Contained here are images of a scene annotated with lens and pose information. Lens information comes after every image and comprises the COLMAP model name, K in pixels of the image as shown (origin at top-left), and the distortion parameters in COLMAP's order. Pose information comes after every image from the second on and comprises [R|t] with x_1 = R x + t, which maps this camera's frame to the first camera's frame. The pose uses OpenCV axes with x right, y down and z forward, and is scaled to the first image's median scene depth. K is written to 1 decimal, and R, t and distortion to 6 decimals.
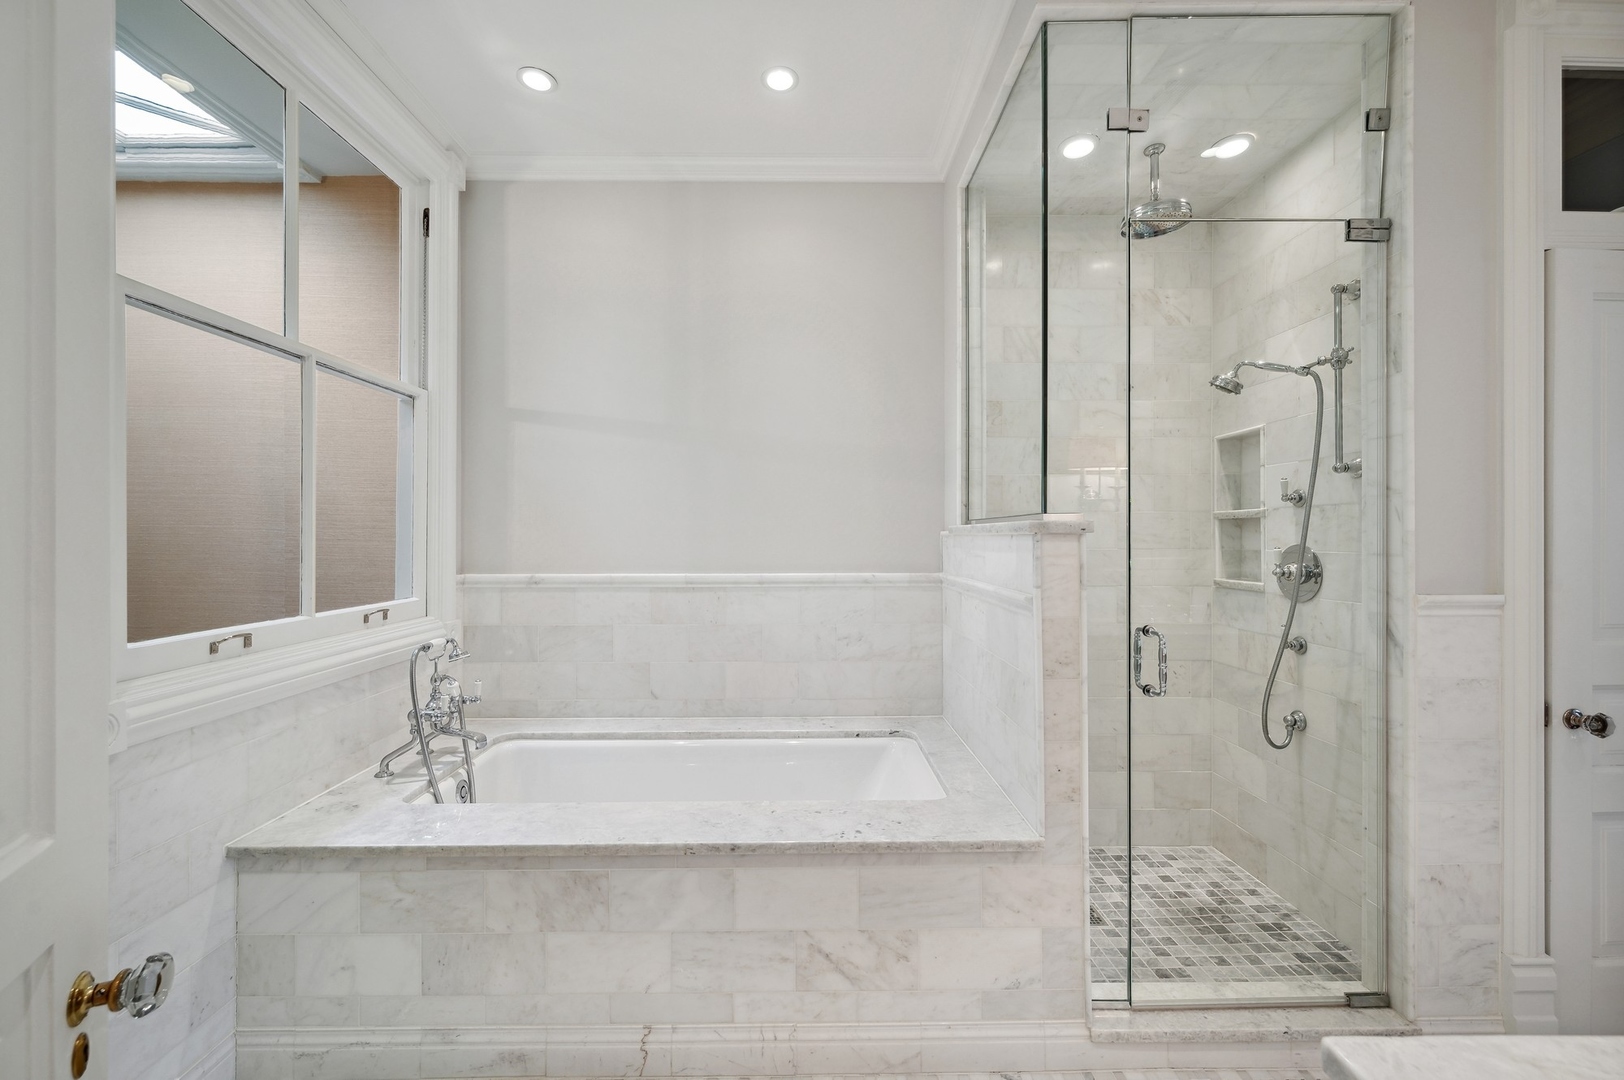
lens RADIAL K [[647.8, 0, 811.4], [0, 647.8, 537.5], [0, 0, 1]] dist [-0.000473, -0.000024]
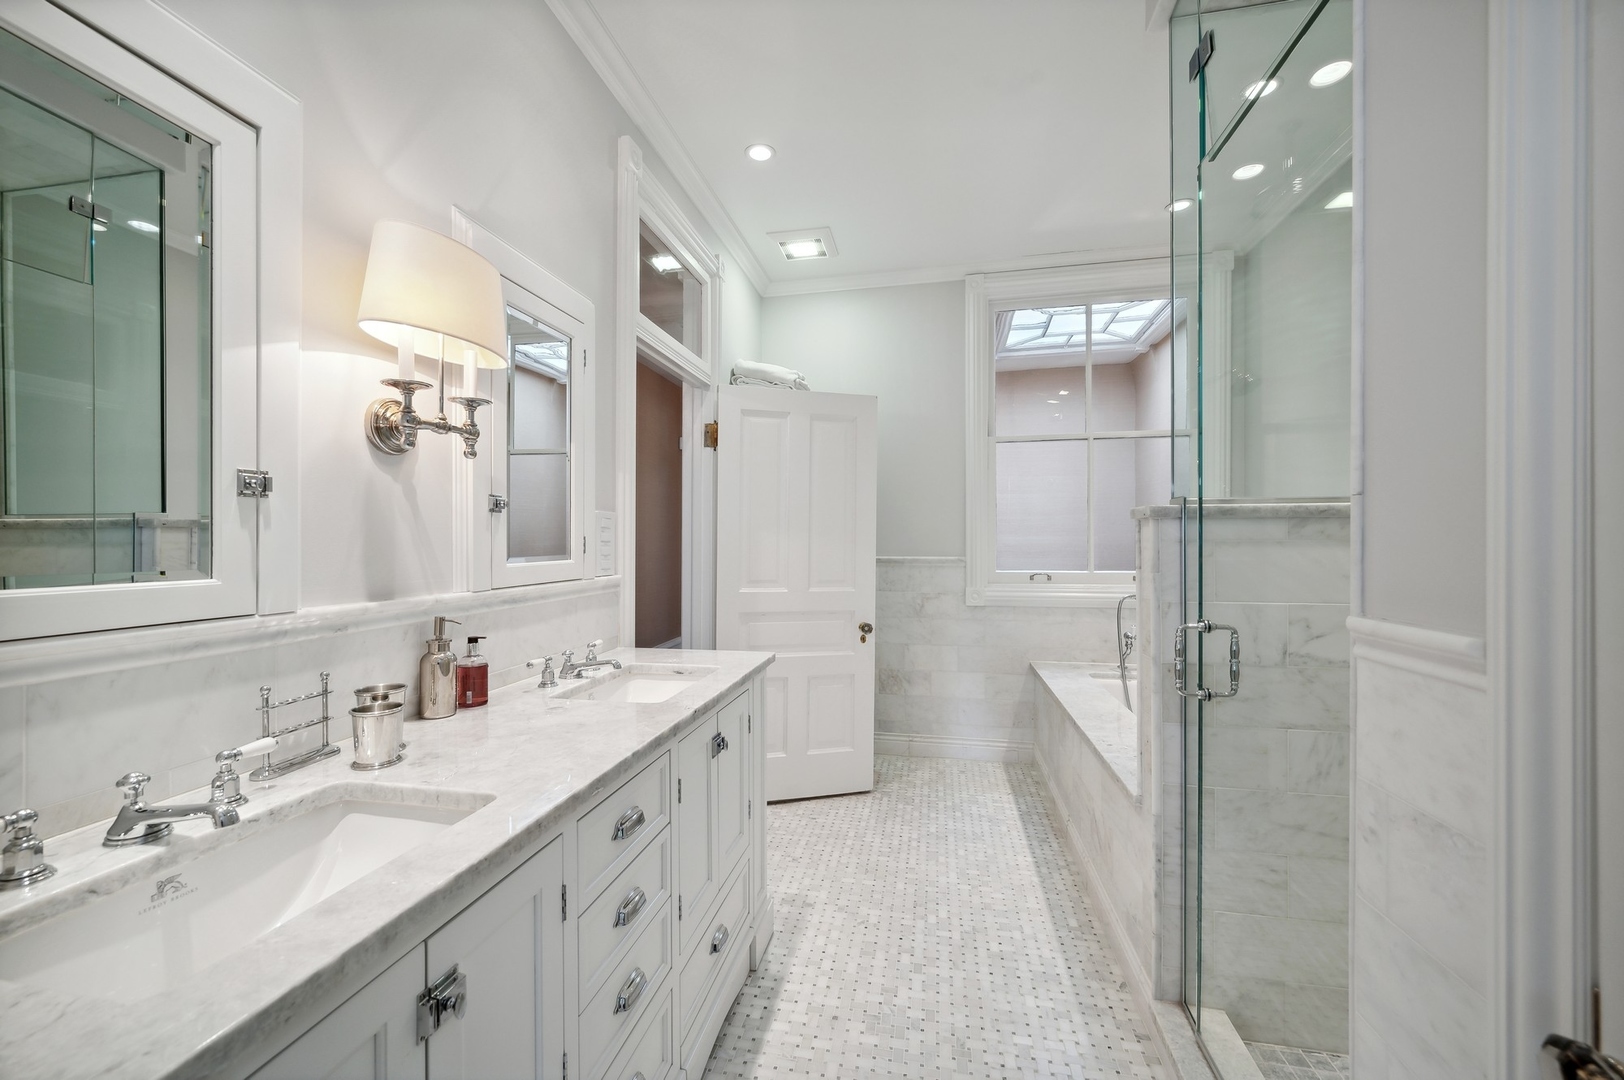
lens RADIAL K [[647.8, 0, 809.4], [0, 647.8, 539.8], [0, 0, 1]] dist [-0.000473, -0.000024]
pose [[-0.202771, 0.001882, -0.979224, 1.475204], [0.002177, 0.999997, 0.001471, 0.024486], [0.979224, -0.001834, -0.202775, 0.644550]]
